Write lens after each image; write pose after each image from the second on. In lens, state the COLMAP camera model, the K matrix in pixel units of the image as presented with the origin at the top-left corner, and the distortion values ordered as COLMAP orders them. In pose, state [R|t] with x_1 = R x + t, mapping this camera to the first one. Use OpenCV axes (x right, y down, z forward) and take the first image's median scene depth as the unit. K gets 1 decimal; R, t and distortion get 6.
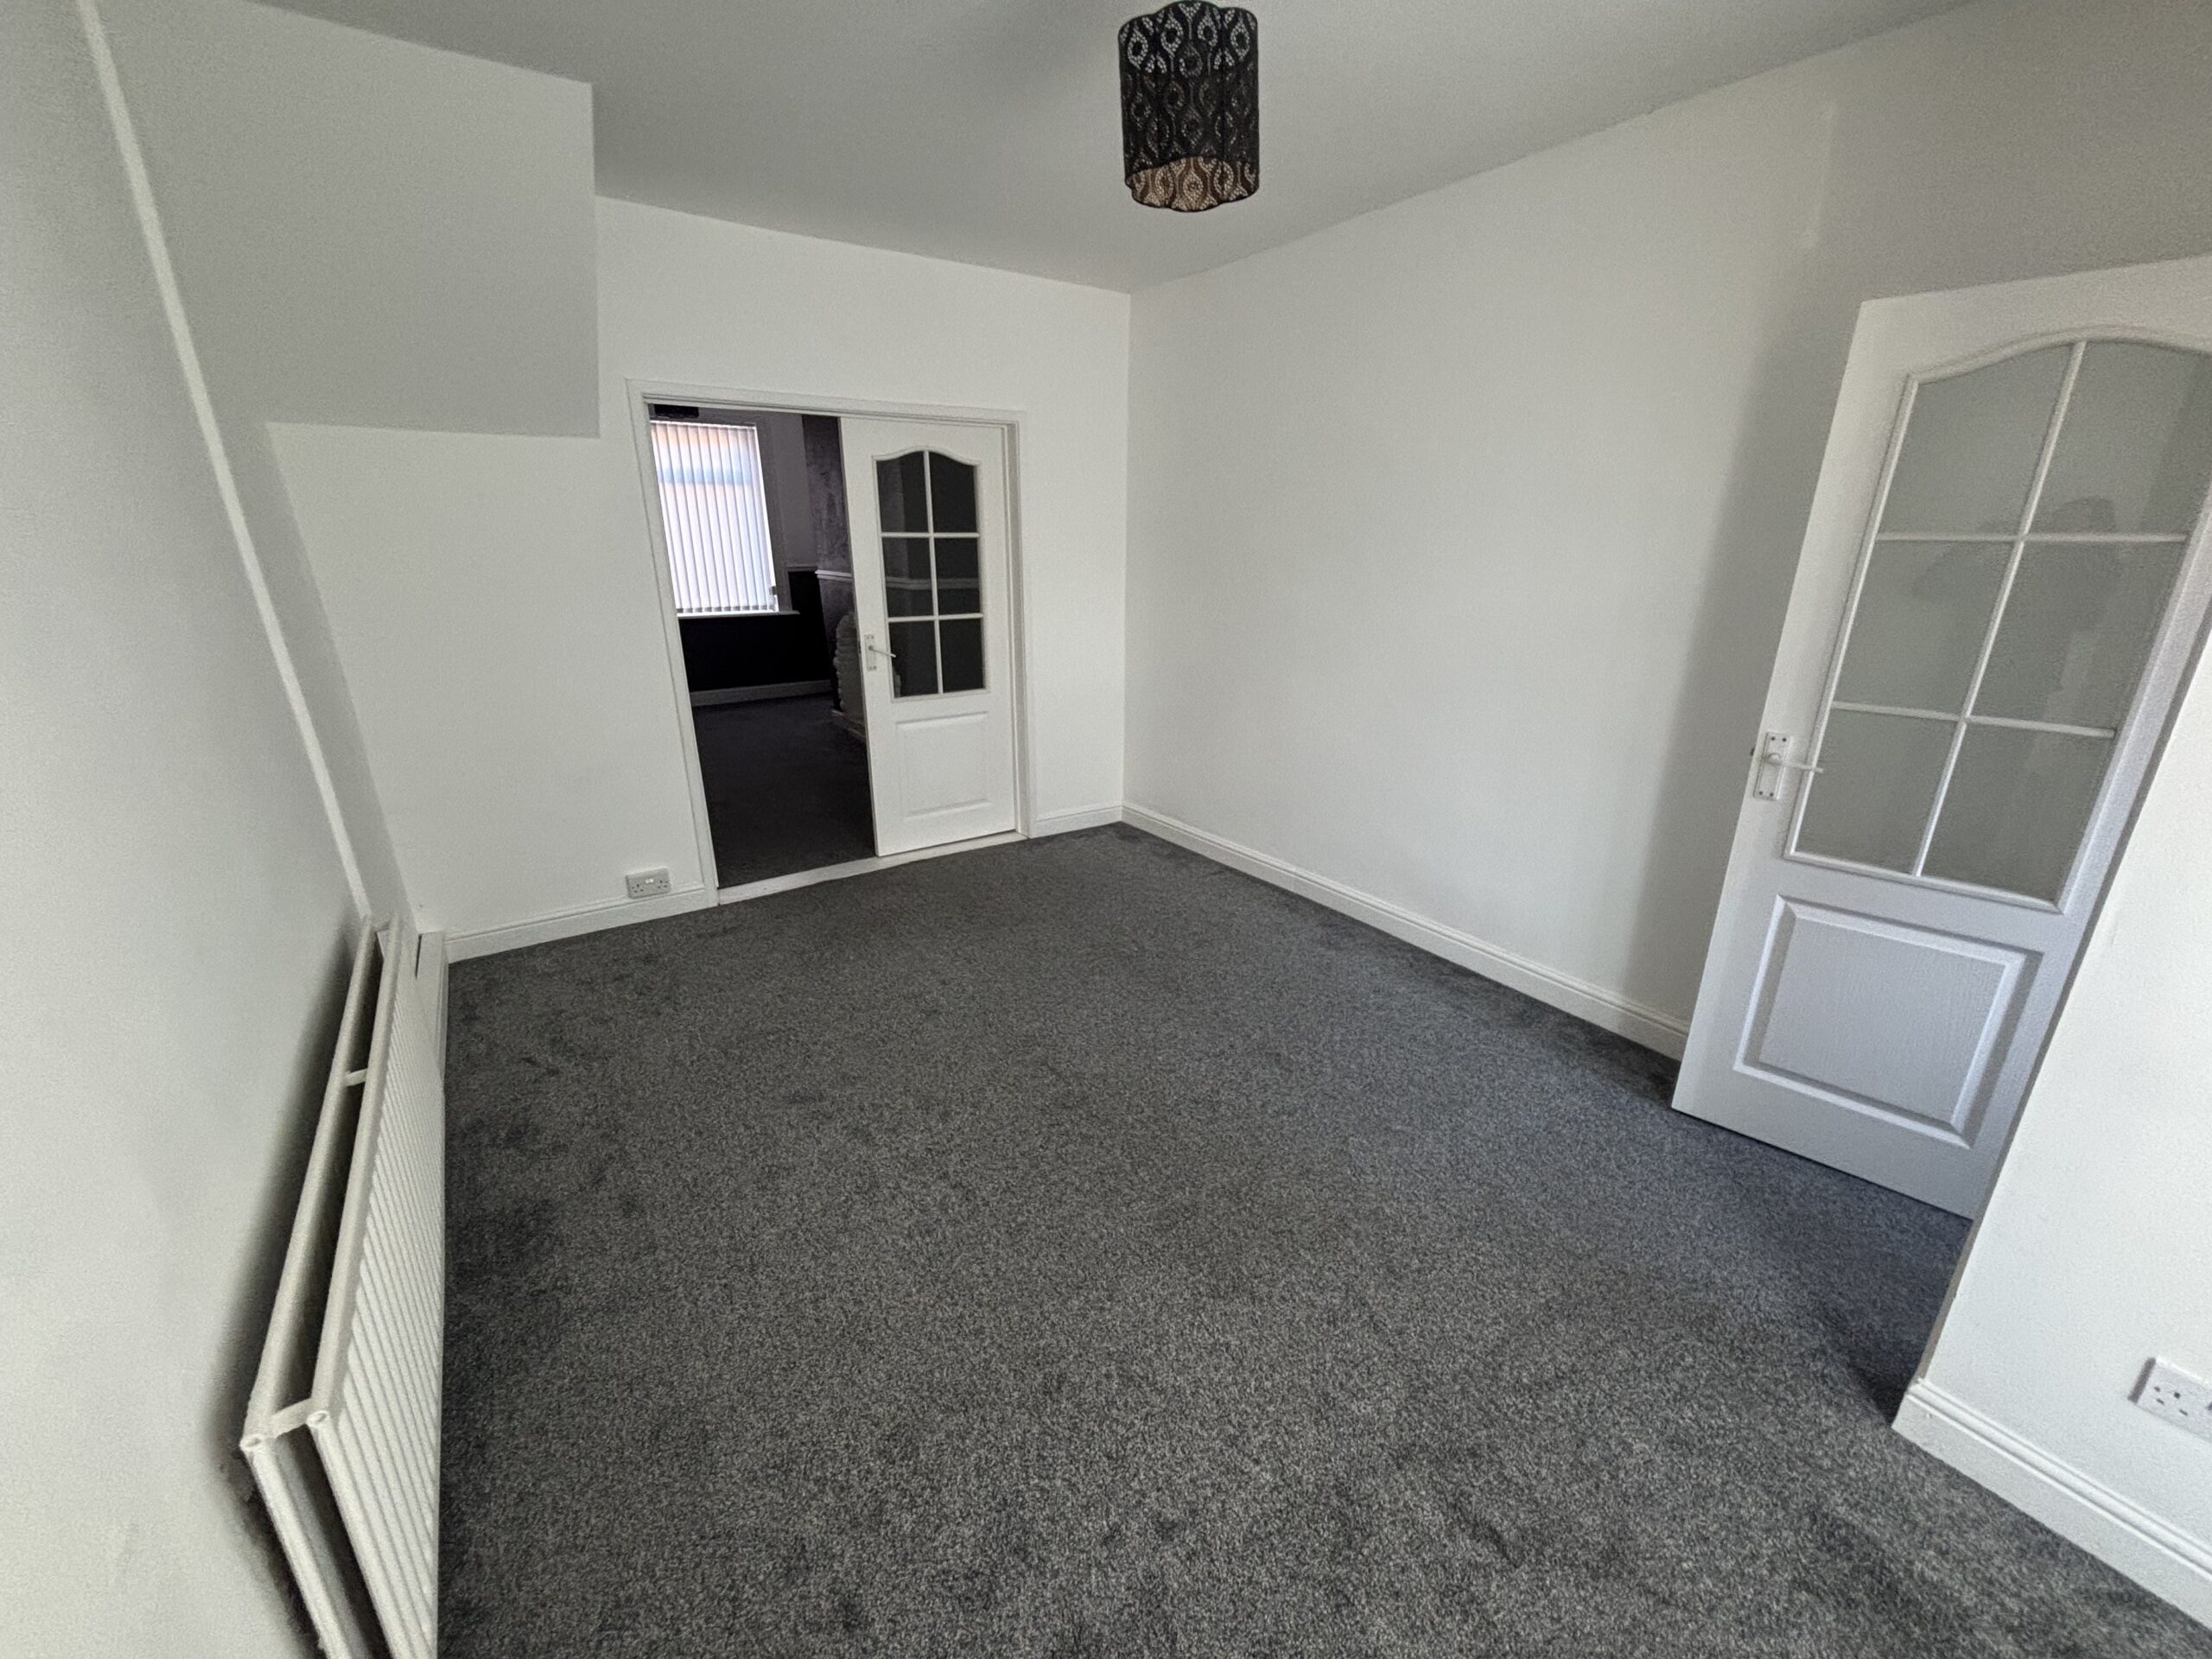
lens RADIAL K [[894.2, 0, 1095.6], [0, 894.2, 831.4], [0, 0, 1]] dist [0.005917, 0.000807]
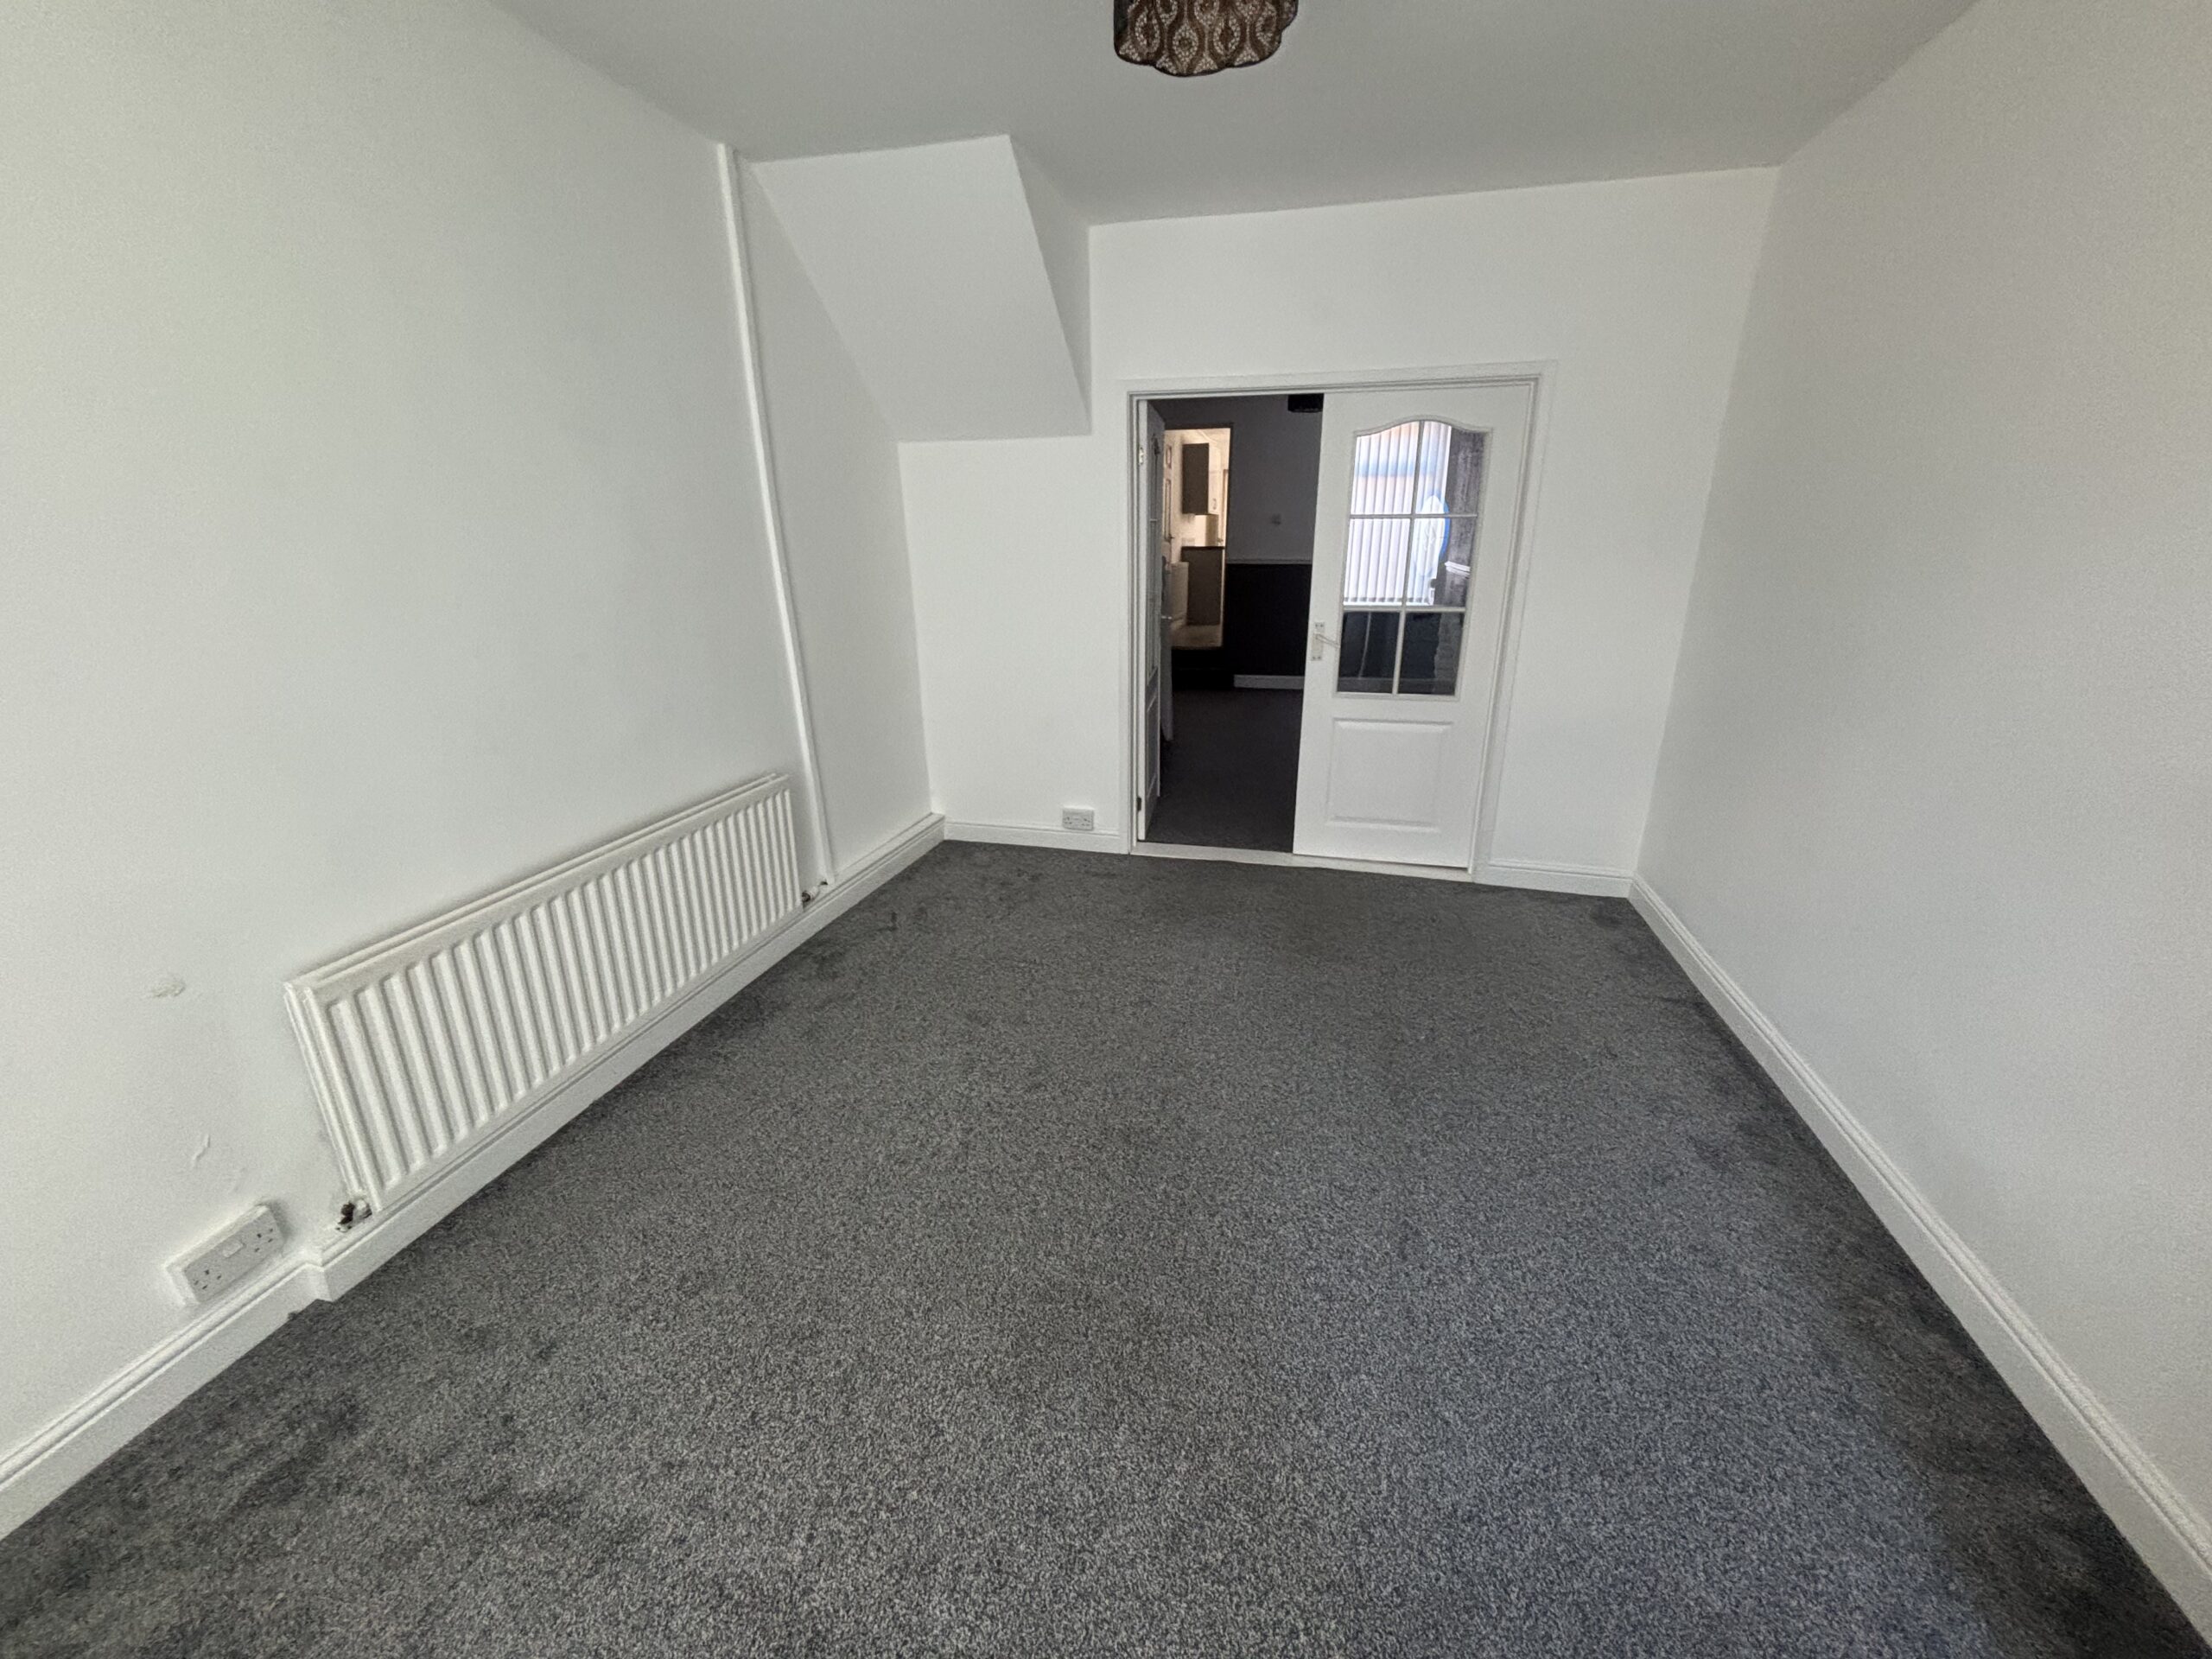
lens RADIAL K [[894.2, 0, 1099.9], [0, 894.2, 823.6], [0, 0, 1]] dist [0.005917, 0.000807]
pose [[0.658705, 0.230599, -0.716192, 0.351763], [-0.236798, 0.967042, 0.093577, -0.051155], [0.714167, 0.107953, 0.691601, 0.219631]]
